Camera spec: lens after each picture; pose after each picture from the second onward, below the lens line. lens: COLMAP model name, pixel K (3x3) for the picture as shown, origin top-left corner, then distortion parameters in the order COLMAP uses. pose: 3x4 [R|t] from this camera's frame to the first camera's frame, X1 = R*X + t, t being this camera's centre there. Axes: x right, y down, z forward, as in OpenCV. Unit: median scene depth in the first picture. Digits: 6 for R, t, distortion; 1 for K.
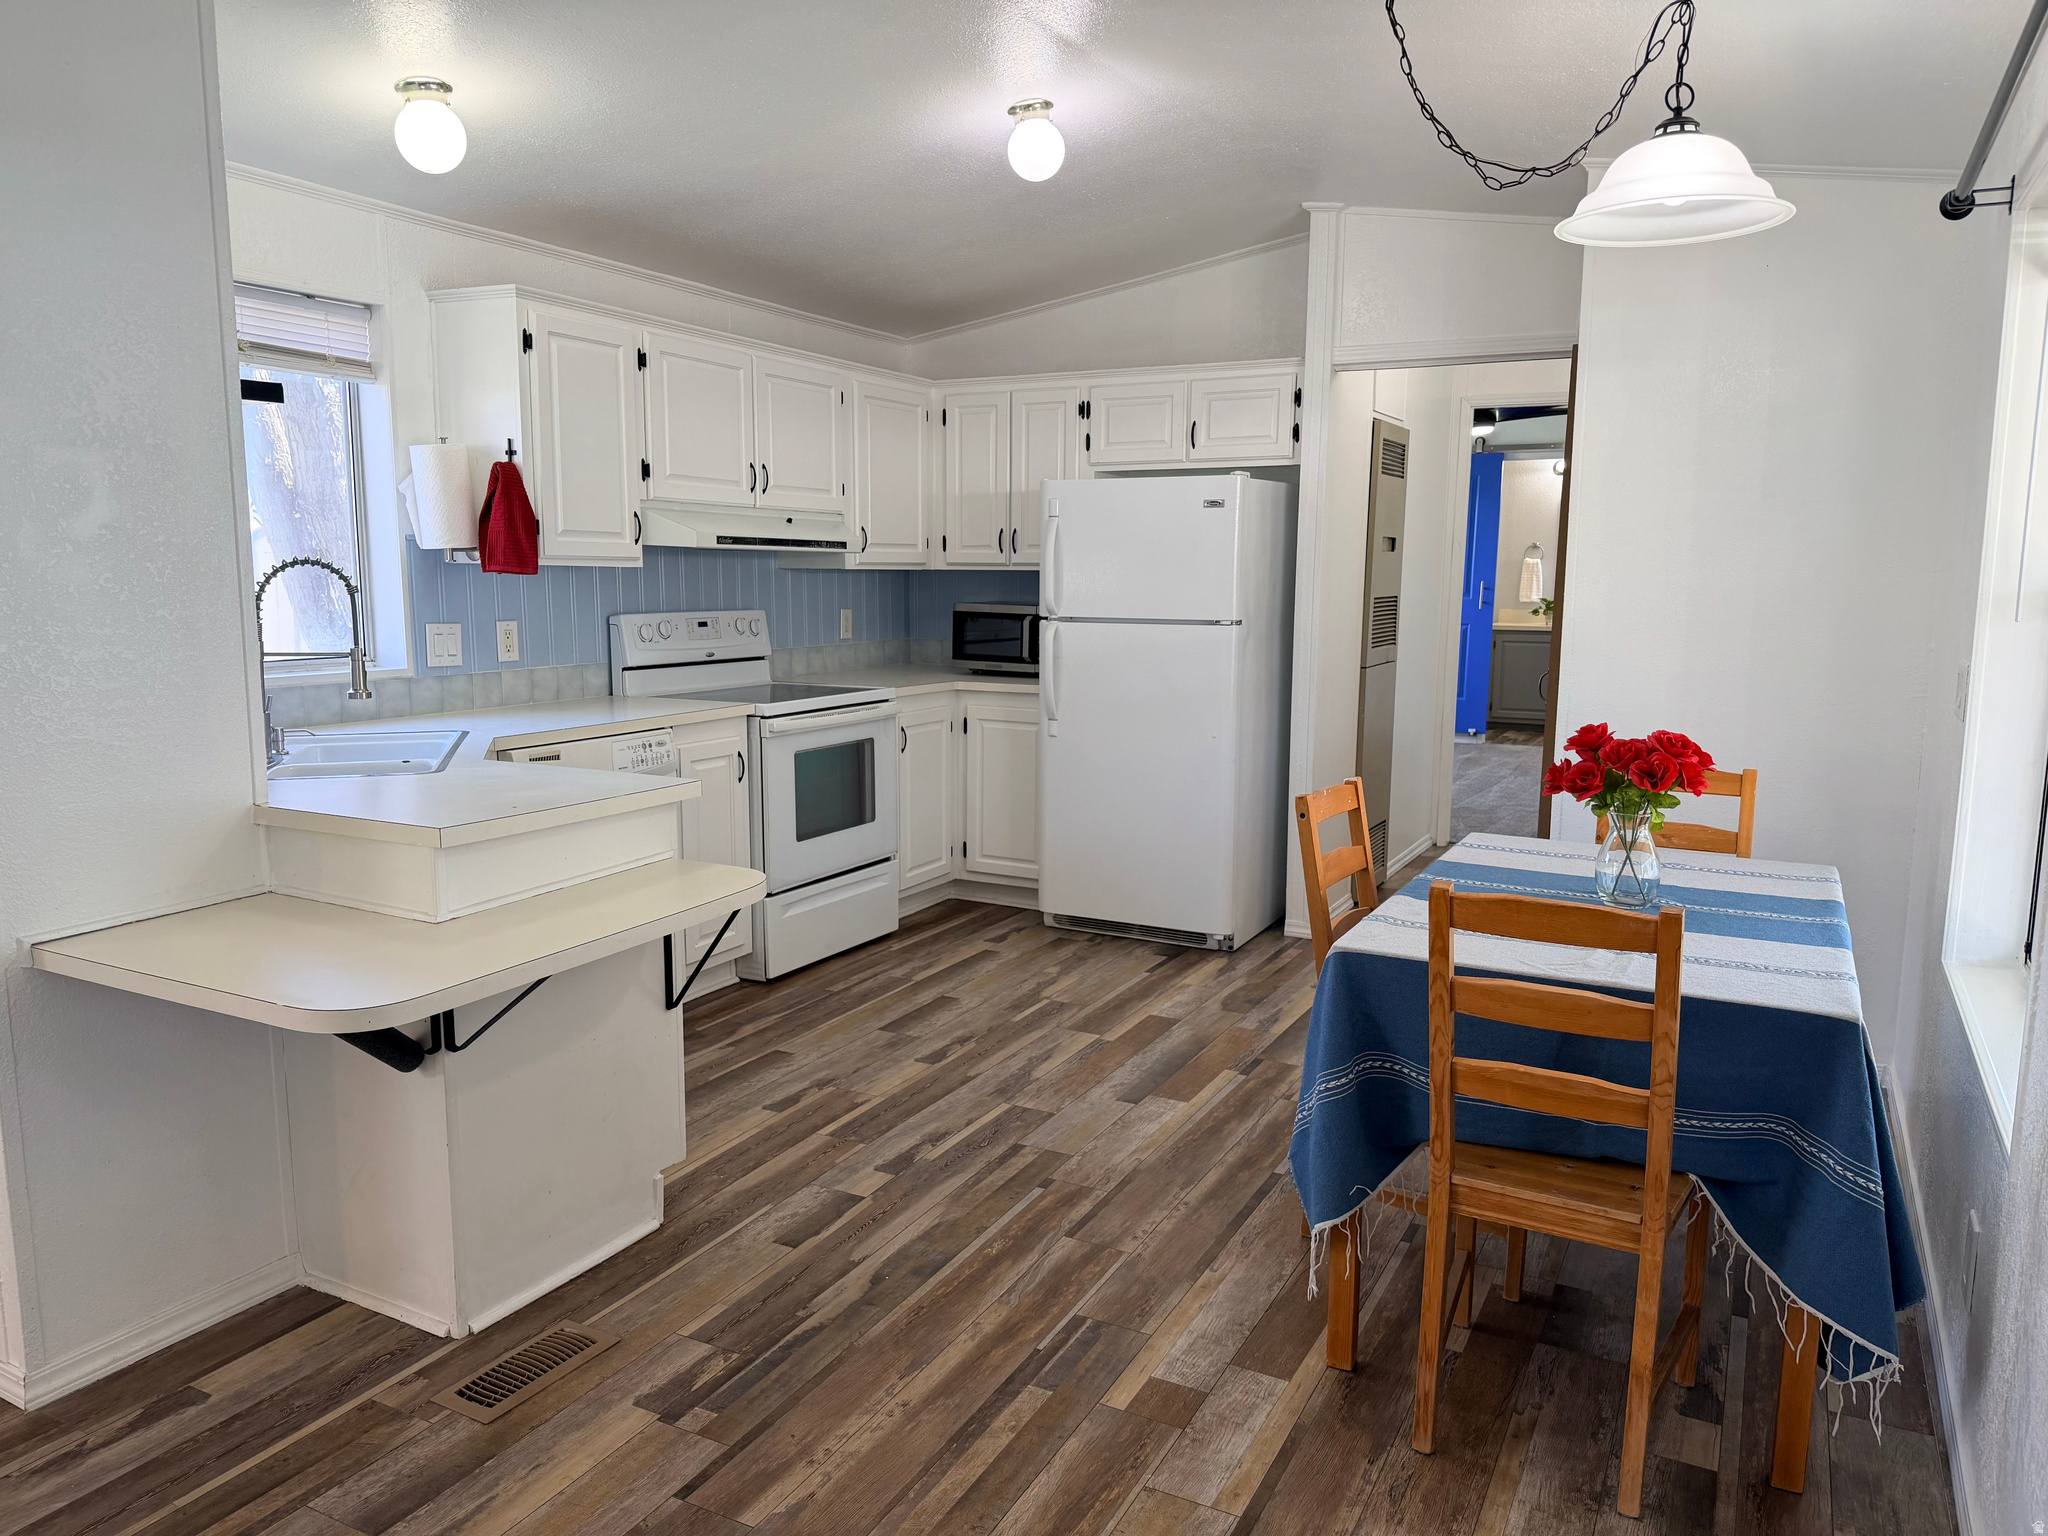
lens RADIAL K [[1446.5, 0, 1025.6], [0, 1446.5, 788.8], [0, 0, 1]] dist [0.050546, -0.065629]
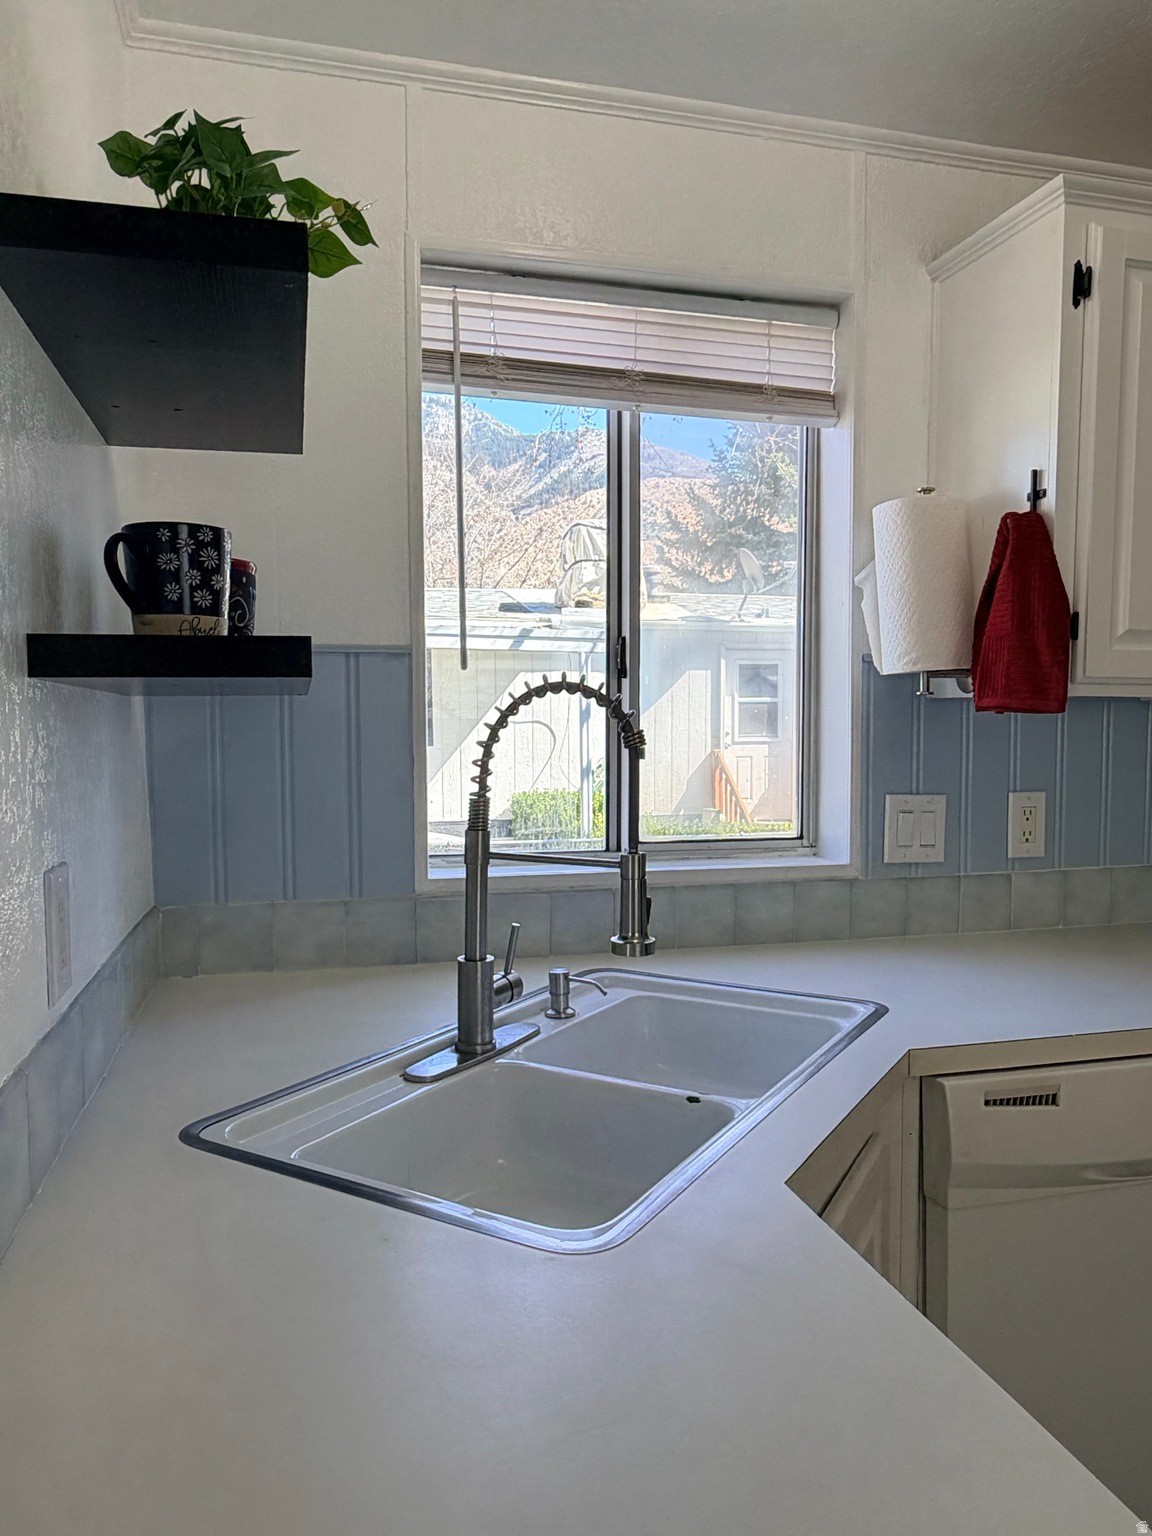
lens RADIAL K [[1084.9, 0, 571.9], [0, 1084.9, 774.0], [0, 0, 1]] dist [0.050546, -0.065629]
pose [[0.667723, 0.032526, -0.743699, -0.160589], [-0.109681, 0.992440, -0.055072, -0.084372], [0.736285, 0.118342, 0.666243, 0.612137]]
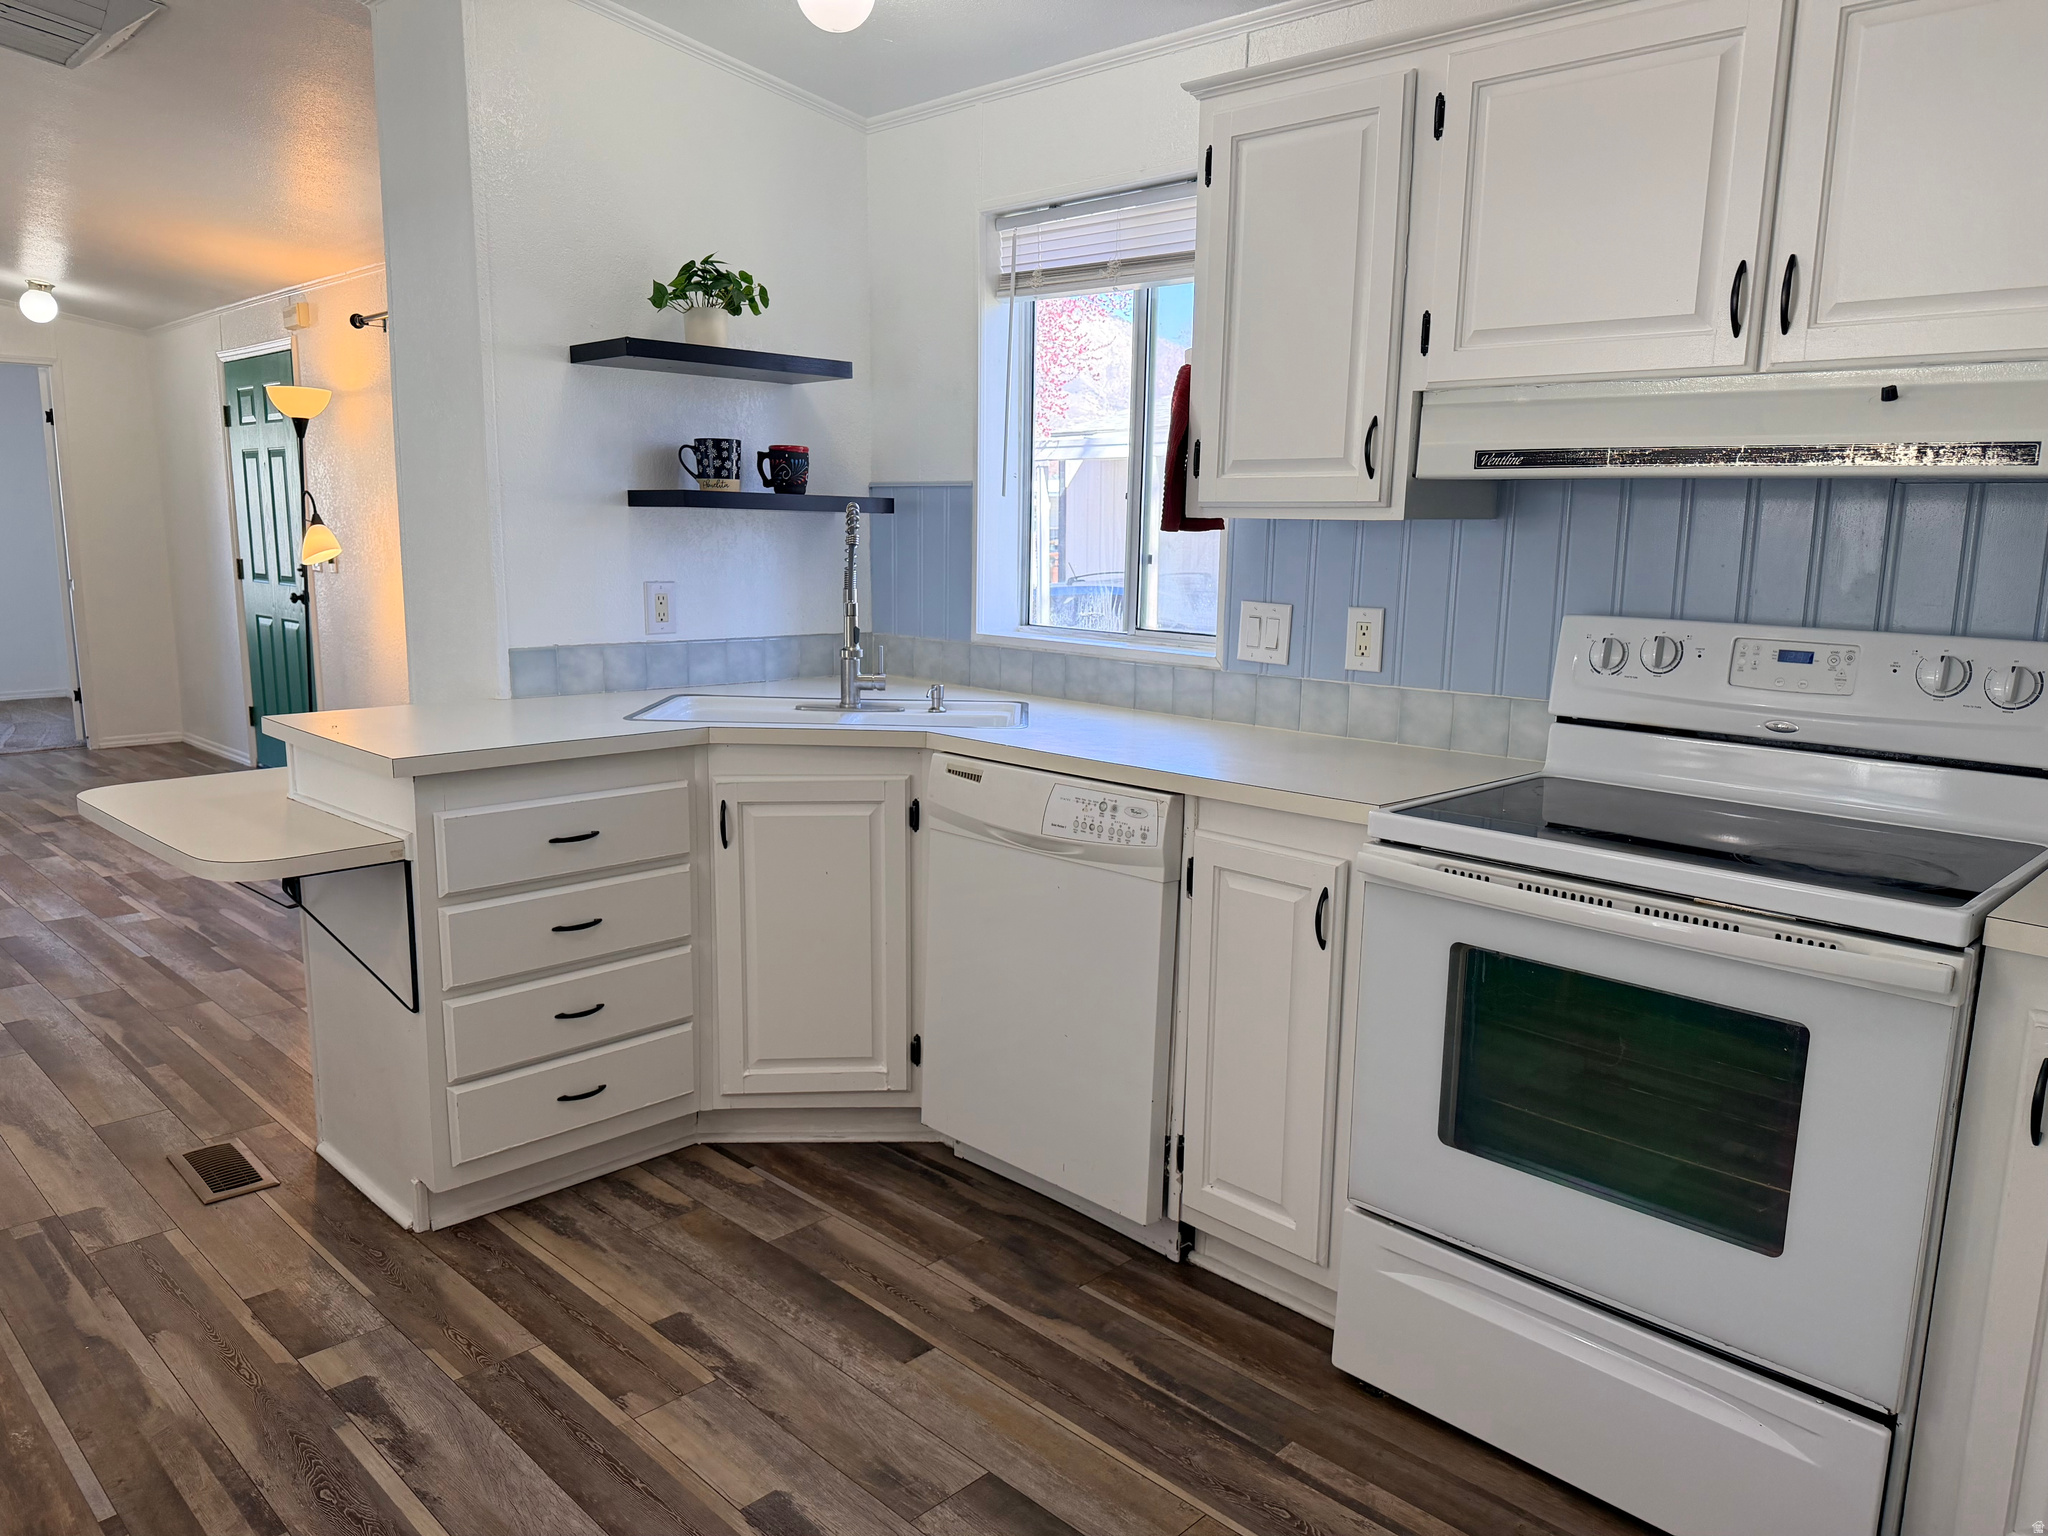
lens RADIAL K [[1446.5, 0, 1029.0], [0, 1446.5, 792.0], [0, 0, 1]] dist [0.050546, -0.065629]
pose [[-0.302559, 0.162785, -0.939127, 0.330860], [-0.165822, 0.961291, 0.220050, -0.169375], [0.938595, 0.222306, -0.263854, 1.158411]]
